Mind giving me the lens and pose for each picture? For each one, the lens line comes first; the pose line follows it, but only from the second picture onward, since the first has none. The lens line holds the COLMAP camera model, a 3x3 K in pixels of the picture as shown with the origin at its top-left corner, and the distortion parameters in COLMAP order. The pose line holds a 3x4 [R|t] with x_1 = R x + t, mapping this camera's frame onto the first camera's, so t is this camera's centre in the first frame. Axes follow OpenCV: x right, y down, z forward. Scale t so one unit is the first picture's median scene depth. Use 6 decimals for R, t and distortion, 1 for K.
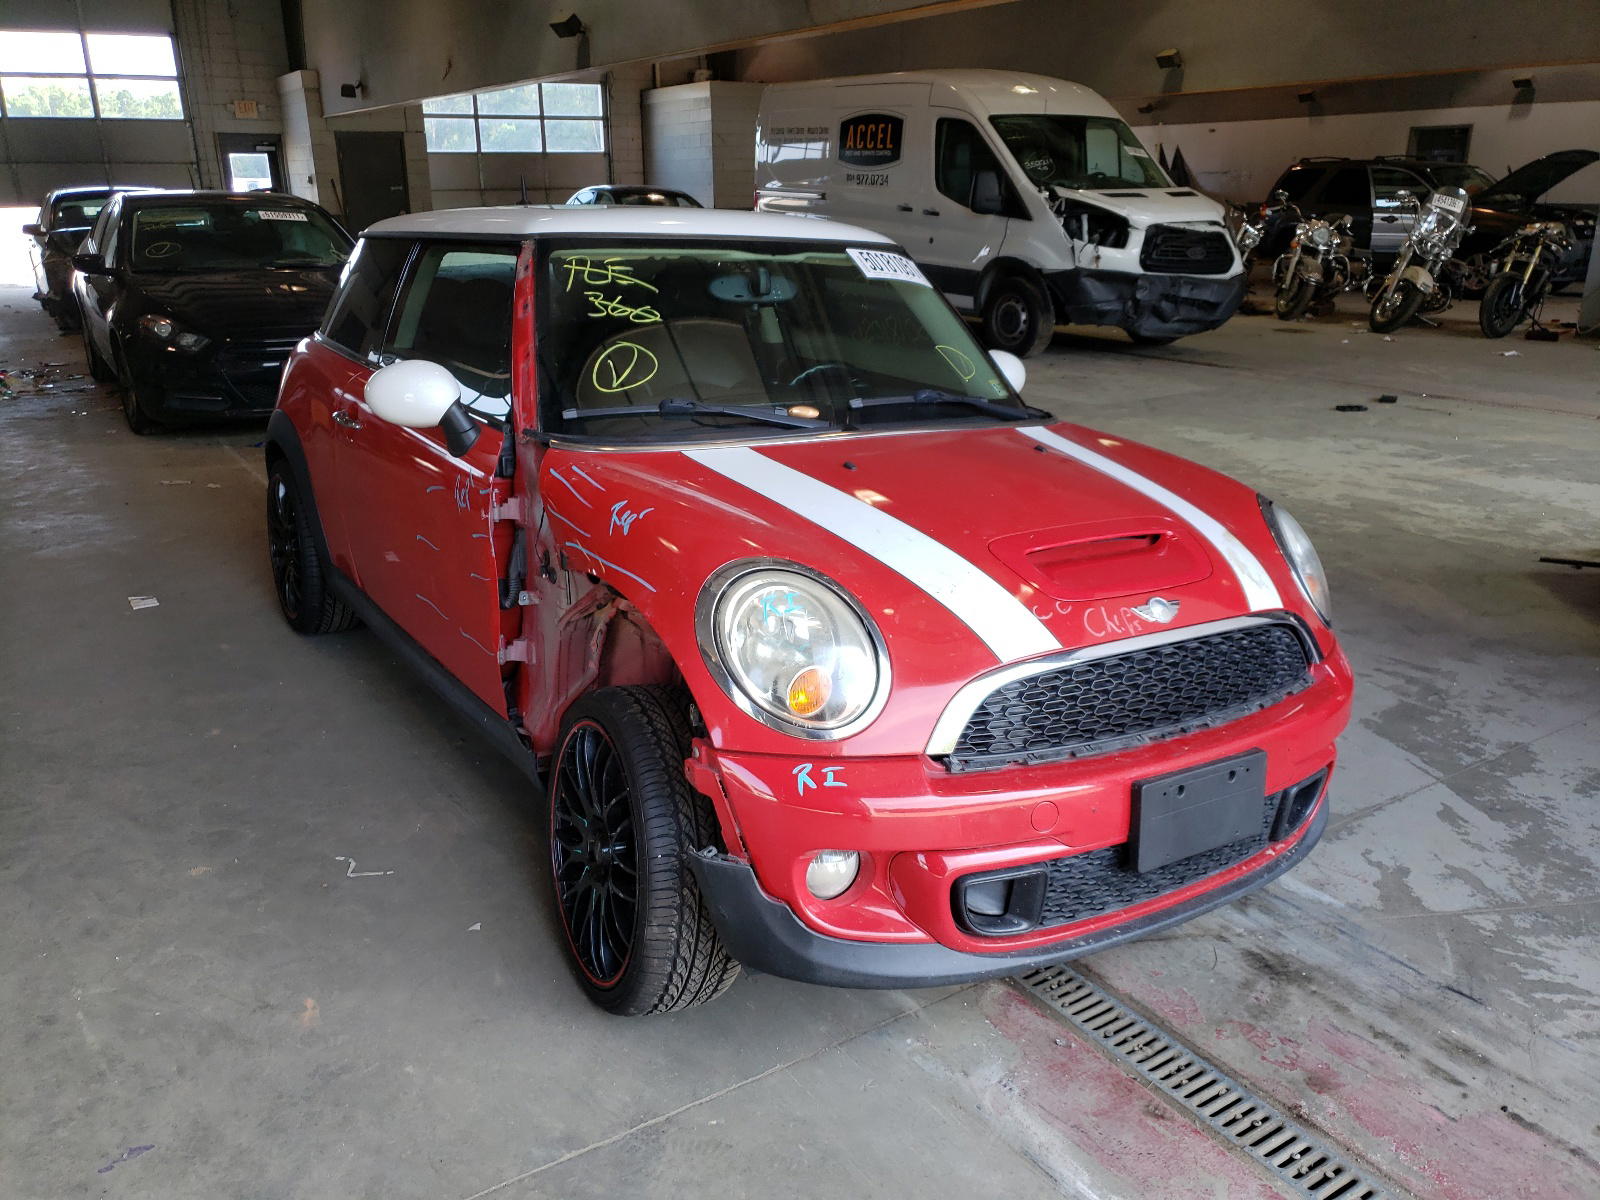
lens RADIAL K [[1204.6, 0, 798.8], [0, 1204.6, 601.3], [0, 0, 1]] dist [0.008132, -0.006817]
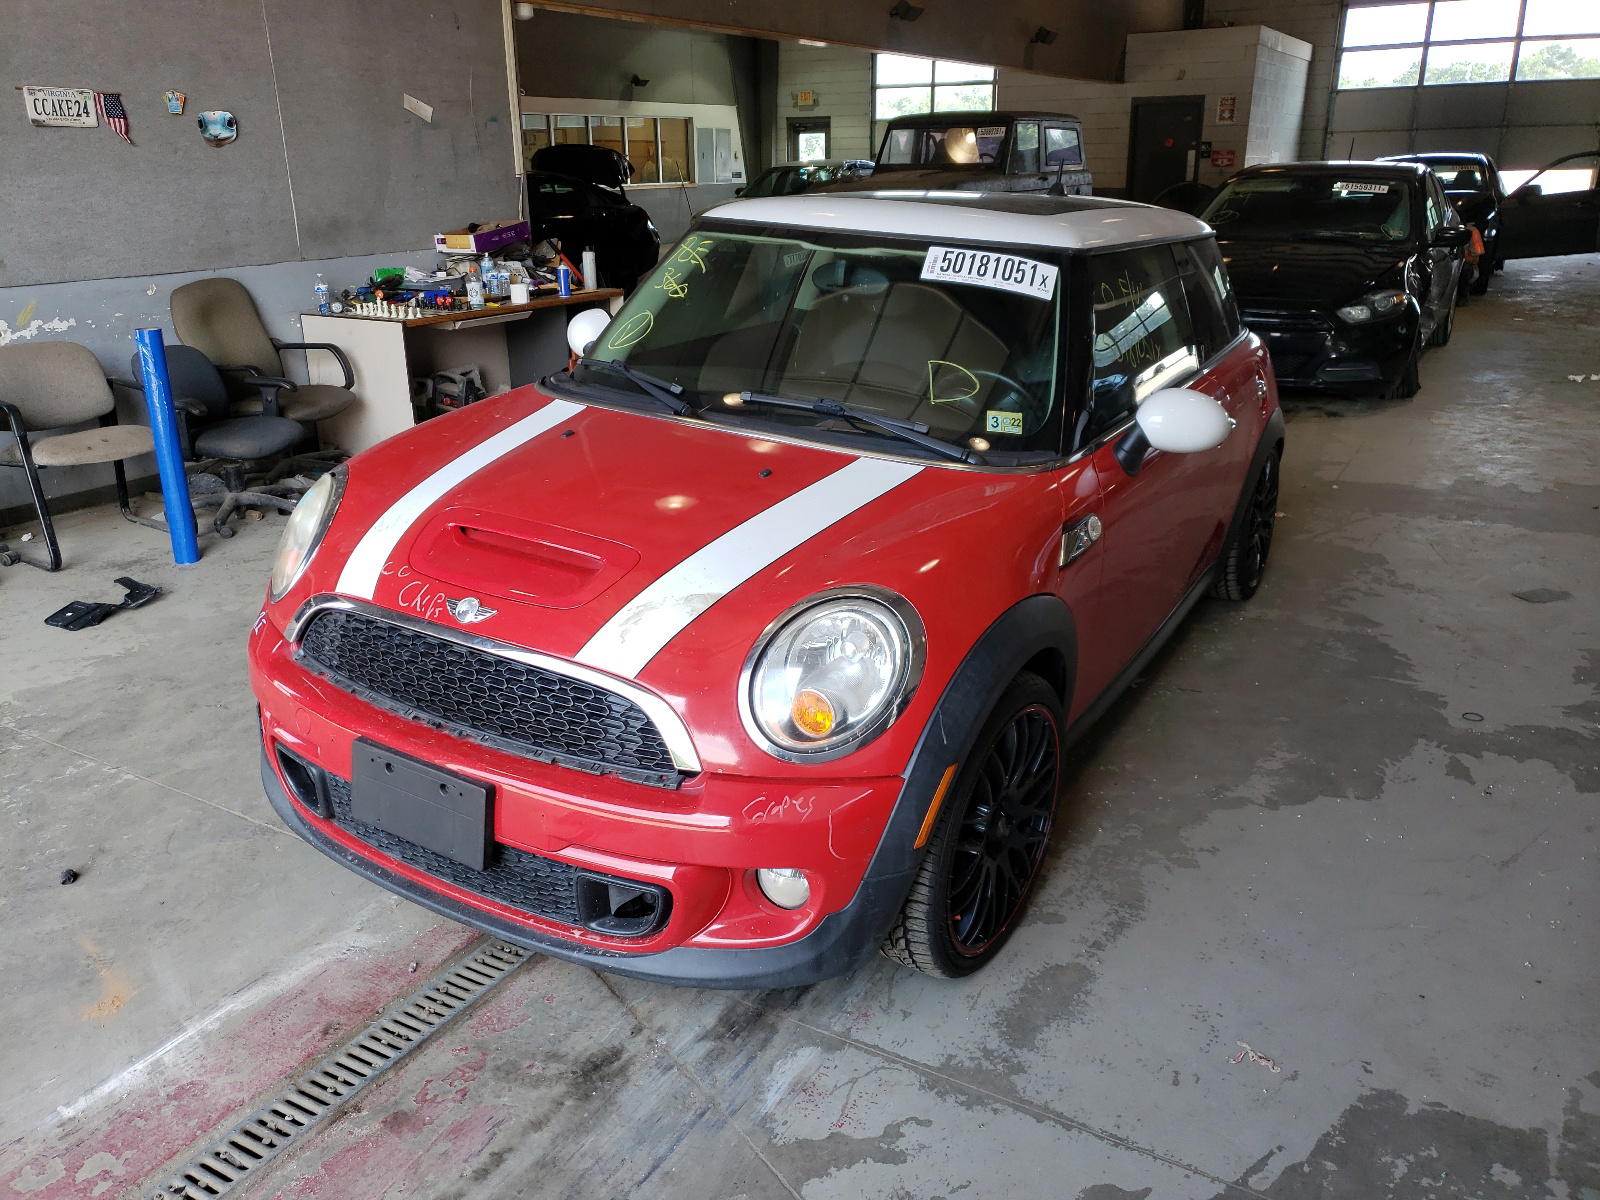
lens RADIAL K [[1204.6, 0, 790.4], [0, 1204.6, 589.2], [0, 0, 1]] dist [0.008132, -0.006817]
pose [[0.473241, 0.292590, -0.830924, 1.165431], [-0.276787, 0.944850, 0.175066, -0.240766], [0.836320, 0.147141, 0.528127, 0.637184]]
